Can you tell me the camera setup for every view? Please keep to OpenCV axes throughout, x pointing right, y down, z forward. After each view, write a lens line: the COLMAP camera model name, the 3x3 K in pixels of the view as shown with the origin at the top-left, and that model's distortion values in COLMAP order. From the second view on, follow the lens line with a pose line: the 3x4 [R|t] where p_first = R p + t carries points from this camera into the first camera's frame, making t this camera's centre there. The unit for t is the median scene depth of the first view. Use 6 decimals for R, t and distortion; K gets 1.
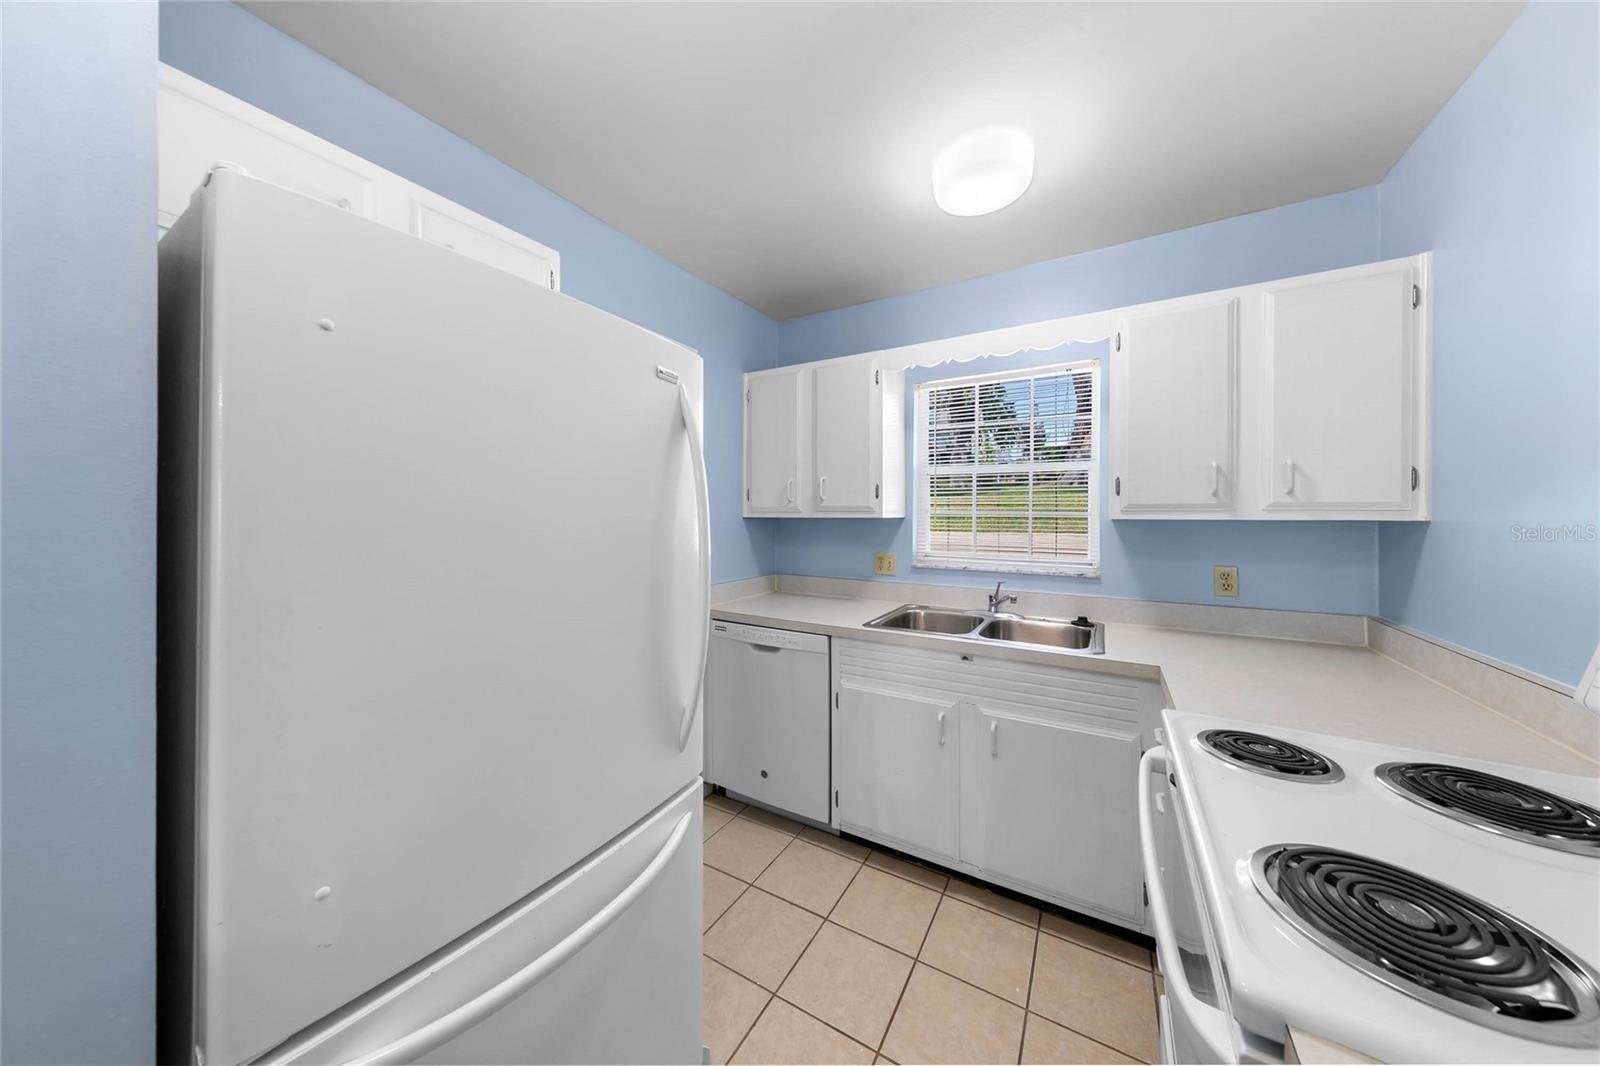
lens RADIAL K [[505.2, 0, 777.7], [0, 505.2, 511.7], [0, 0, 1]] dist [0.005892, -0.000050]
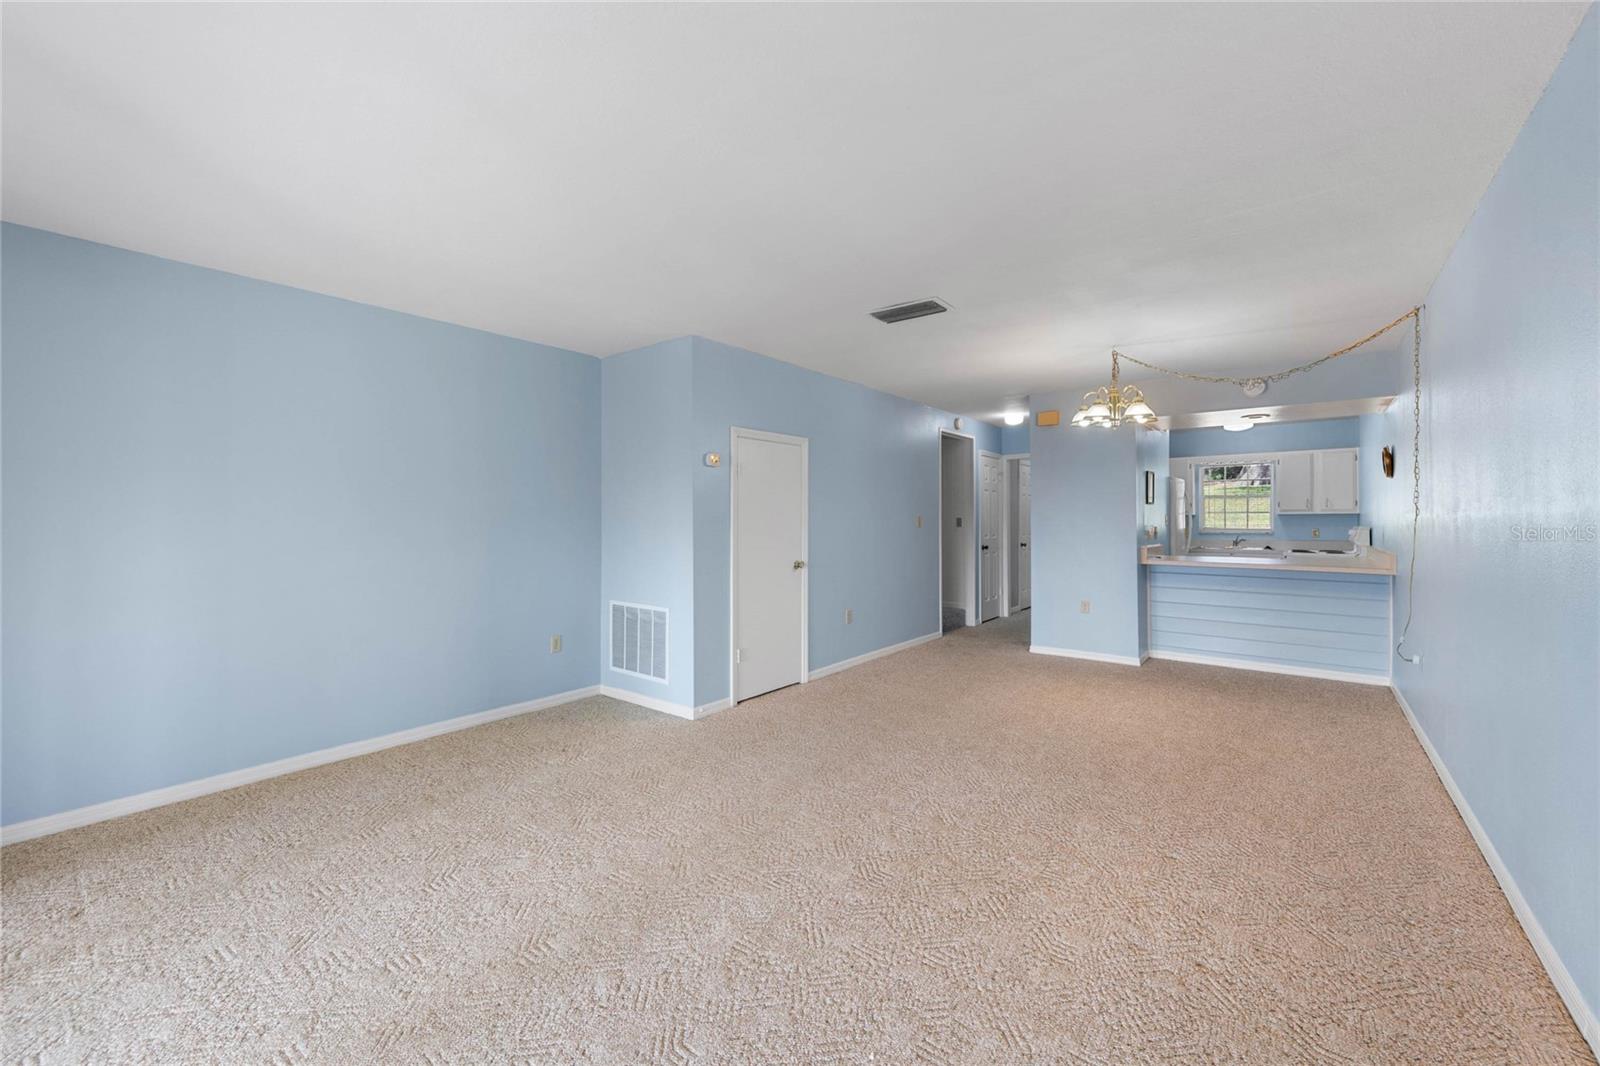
lens RADIAL K [[637.9, 0, 797.1], [0, 637.9, 521.6], [0, 0, 1]] dist [0.003672, 0.000275]
pose [[0.996889, -0.008355, -0.078373, -2.045077], [0.008766, 0.999950, 0.004906, 0.013942], [0.078328, -0.005578, 0.996912, -3.258694]]
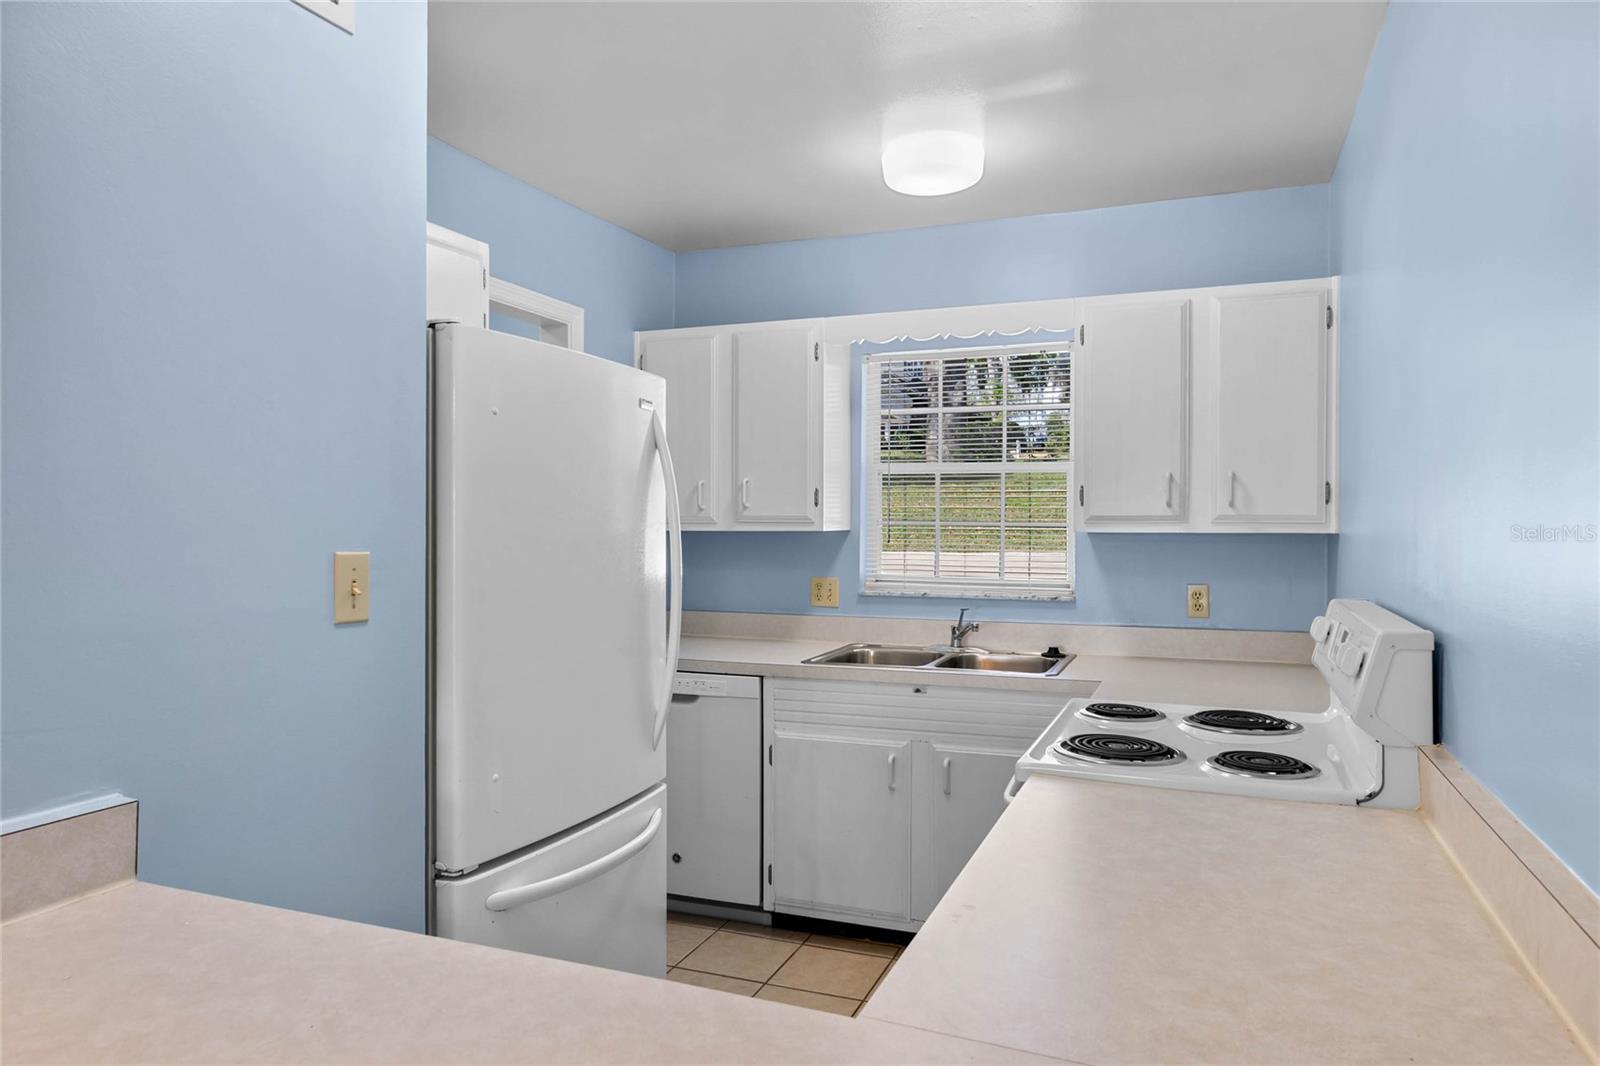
lens RADIAL K [[1037.4, 0, 800.3], [0, 1037.4, 528.7], [0, 0, 1]] dist [-0.002475, 0.000152]
pose [[0.978811, -0.002234, 0.204755, -0.175982], [-0.000598, 0.999905, 0.013768, -0.015251], [-0.204766, -0.013599, 0.978716, -0.638387]]
